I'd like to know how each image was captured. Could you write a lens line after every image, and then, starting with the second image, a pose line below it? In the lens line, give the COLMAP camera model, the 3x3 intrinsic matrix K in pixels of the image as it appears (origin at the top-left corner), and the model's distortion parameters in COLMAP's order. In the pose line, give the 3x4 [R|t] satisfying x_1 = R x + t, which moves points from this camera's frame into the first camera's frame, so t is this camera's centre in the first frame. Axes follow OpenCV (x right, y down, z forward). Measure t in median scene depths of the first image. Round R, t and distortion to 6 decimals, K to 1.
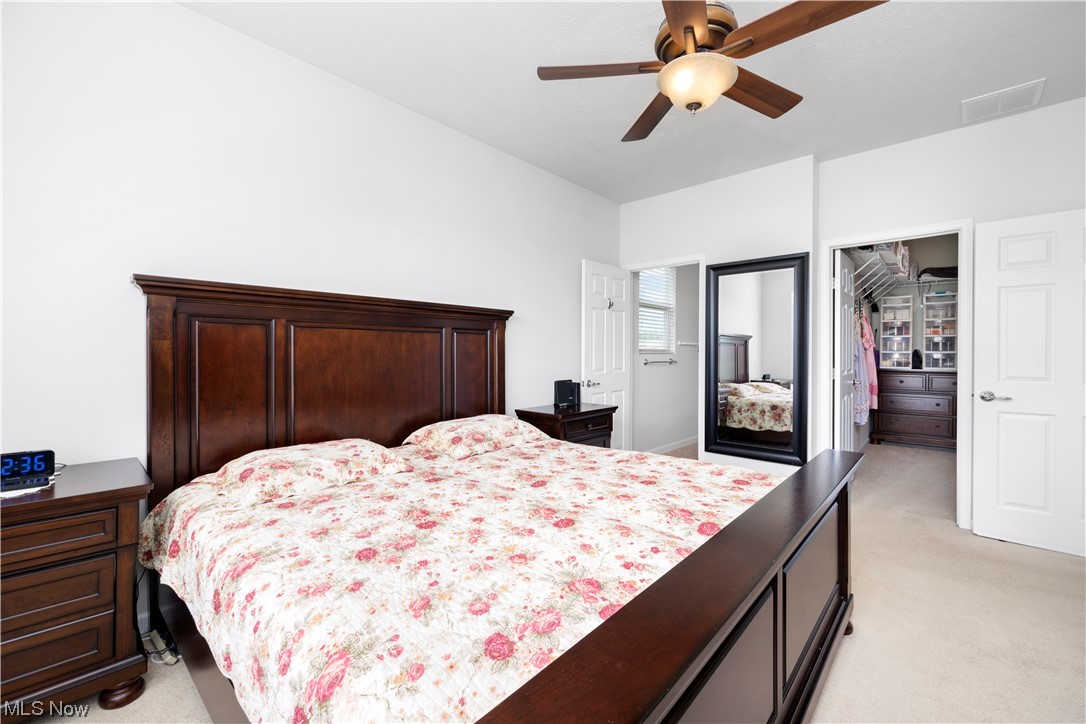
lens RADIAL K [[452.3, 0, 544.2], [0, 452.3, 357.7], [0, 0, 1]] dist [0.001151, 0.000691]
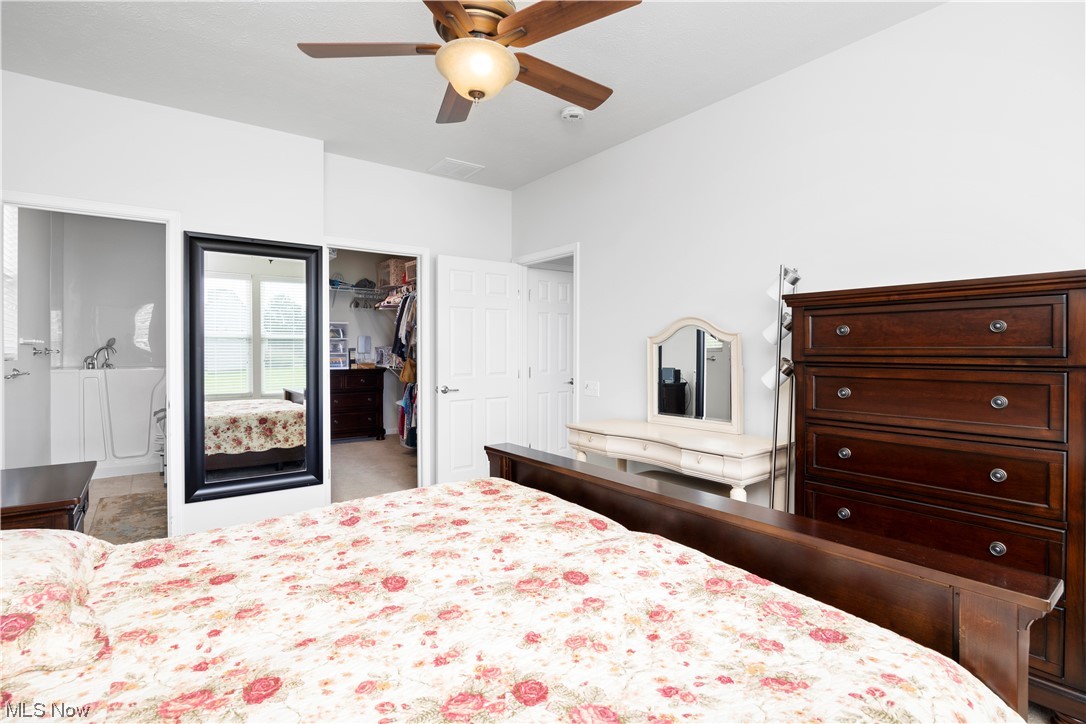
lens RADIAL K [[519.3, 0, 547.0], [0, 519.3, 360.8], [0, 0, 1]] dist [-0.014792, 0.000724]
pose [[0.157985, -0.025793, 0.987105, -0.714517], [0.001528, 0.999664, 0.025877, -0.050706], [-0.987440, -0.002580, 0.157972, 0.710705]]
